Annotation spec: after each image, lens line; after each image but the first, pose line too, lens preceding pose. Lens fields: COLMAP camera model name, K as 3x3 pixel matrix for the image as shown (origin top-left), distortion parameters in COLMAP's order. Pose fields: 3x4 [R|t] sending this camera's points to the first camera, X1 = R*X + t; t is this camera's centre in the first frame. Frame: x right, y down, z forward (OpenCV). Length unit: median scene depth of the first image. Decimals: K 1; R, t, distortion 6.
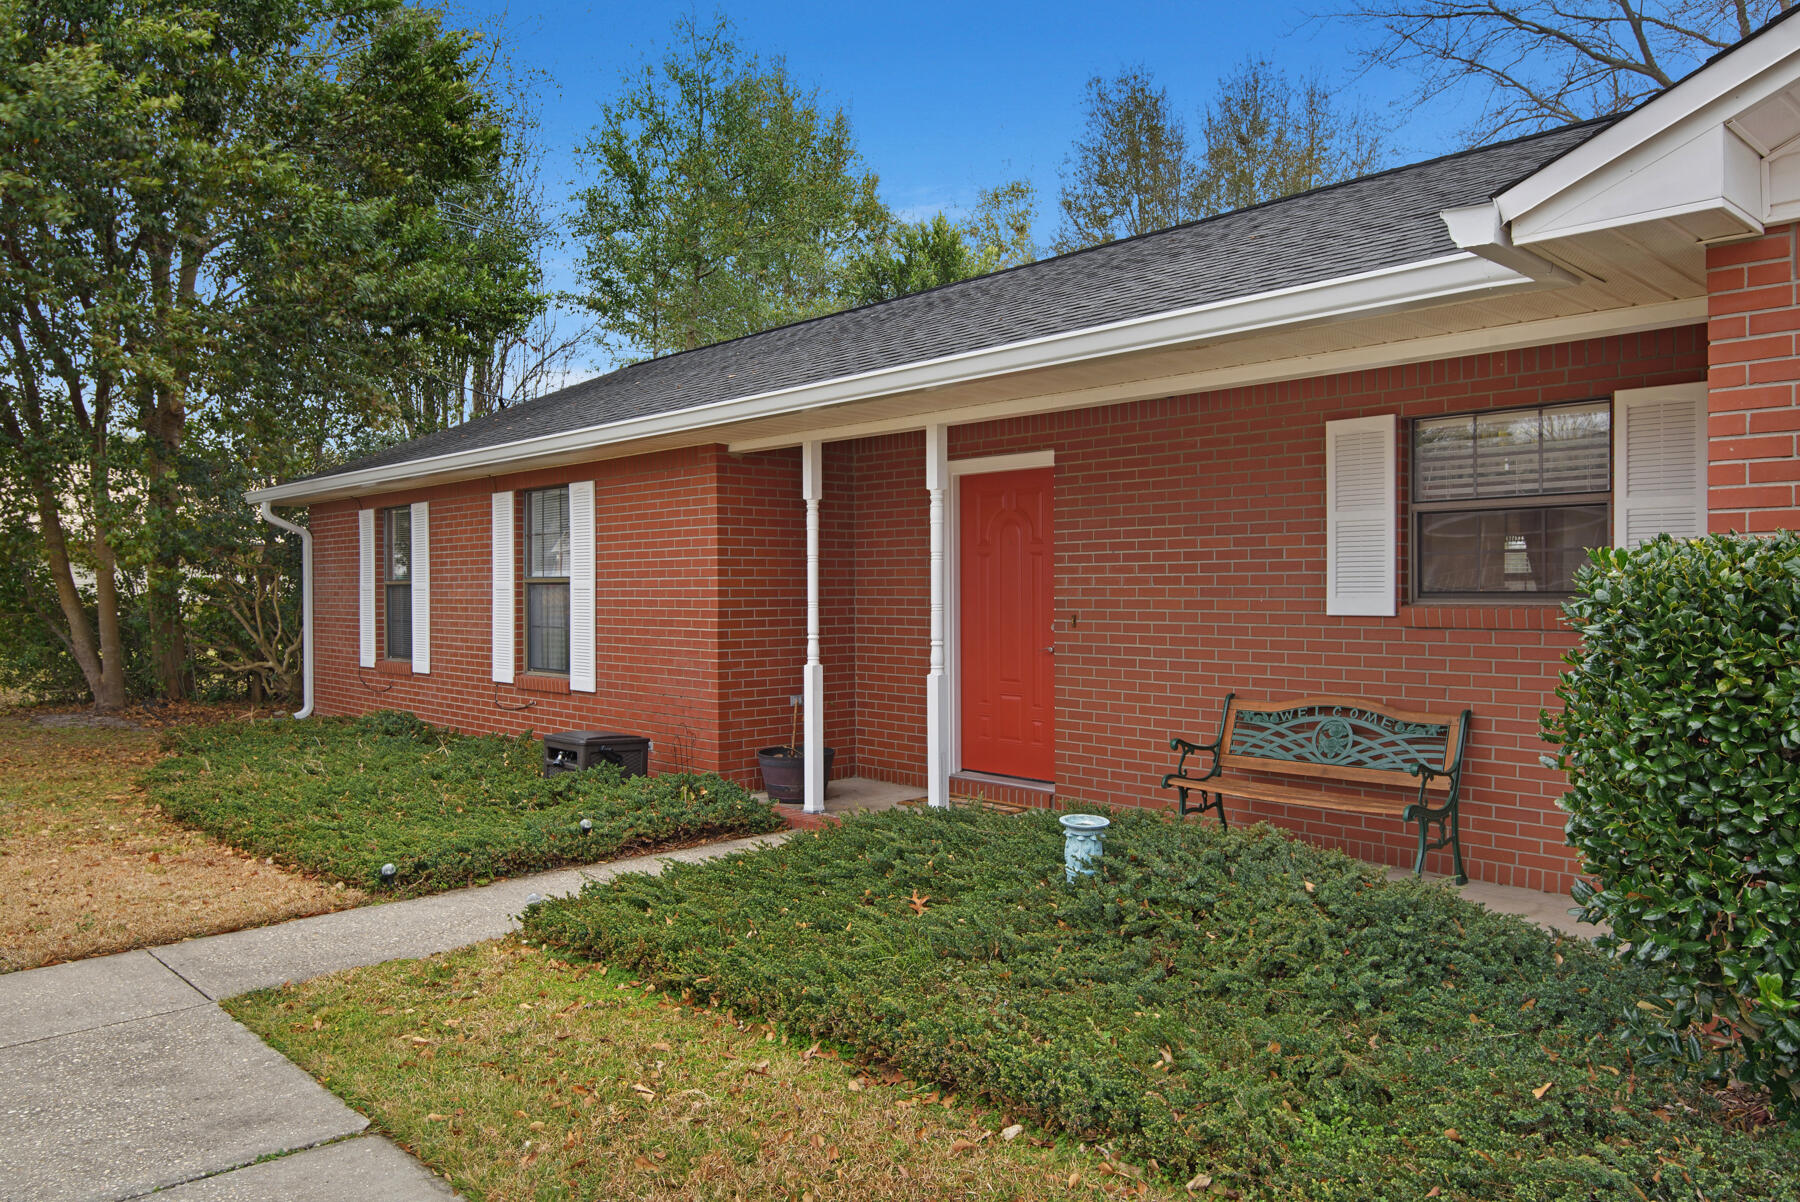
lens RADIAL K [[1243.1, 0, 878.2], [0, 1243.1, 602.8], [0, 0, 1]] dist [0.001825, 0.000505]
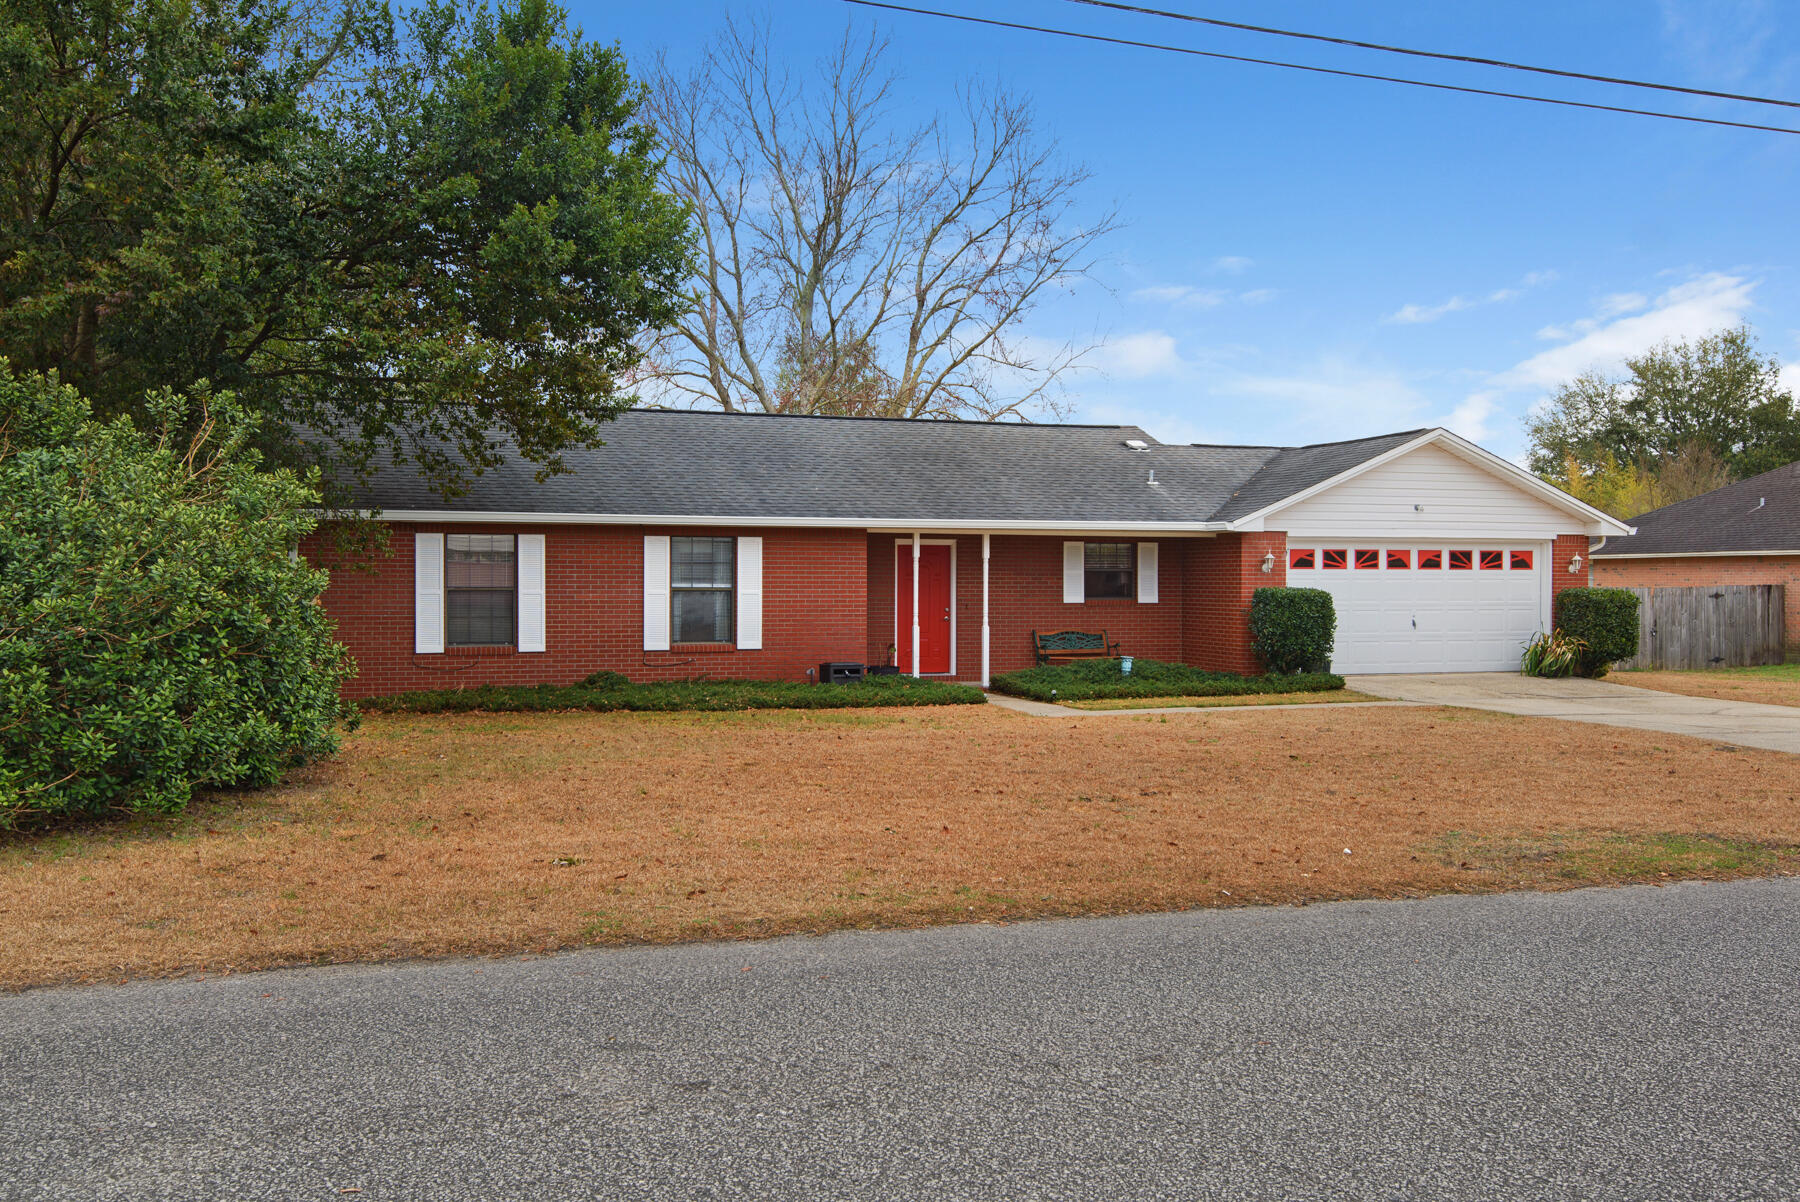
lens RADIAL K [[1562.0, 0, 900.0], [0, 1562.0, 601.0], [0, 0, 1]] dist [0.032624, -0.001845]
pose [[0.410170, -0.004753, 0.911997, -3.143784], [0.007285, 0.999972, 0.001935, -0.005420], [-0.911980, 0.005850, 0.410193, -0.224995]]
